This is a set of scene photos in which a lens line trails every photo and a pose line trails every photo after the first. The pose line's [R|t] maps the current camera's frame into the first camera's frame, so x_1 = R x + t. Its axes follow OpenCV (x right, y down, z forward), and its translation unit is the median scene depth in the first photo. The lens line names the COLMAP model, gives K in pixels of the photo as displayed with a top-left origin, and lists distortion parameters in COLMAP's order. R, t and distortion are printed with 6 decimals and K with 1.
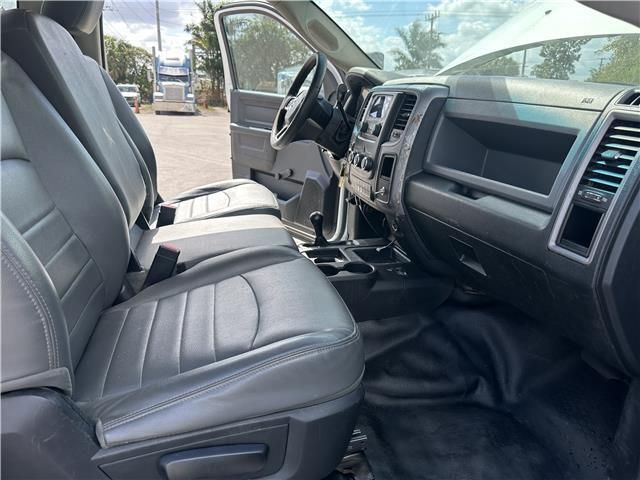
lens RADIAL K [[469.9, 0, 320.2], [0, 469.9, 249.8], [0, 0, 1]] dist [0.006293, 0.003294]
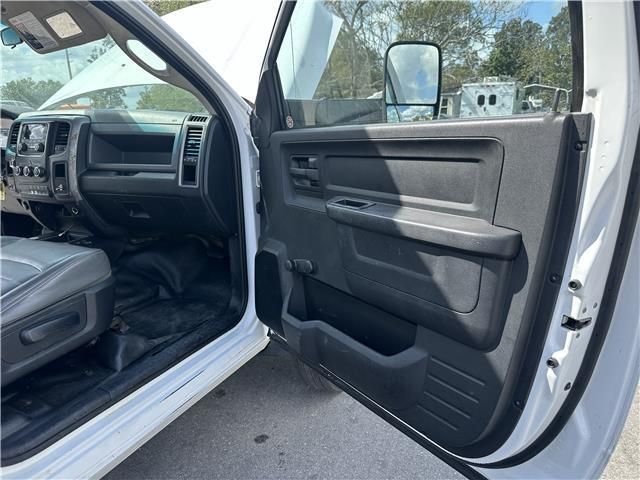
lens RADIAL K [[469.9, 0, 320.2], [0, 469.9, 249.8], [0, 0, 1]] dist [0.006293, 0.003294]
pose [[0.660724, -0.239109, 0.711527, -0.457329], [0.275354, 0.959034, 0.066591, 0.201462], [-0.698301, 0.151924, 0.699497, -0.609313]]
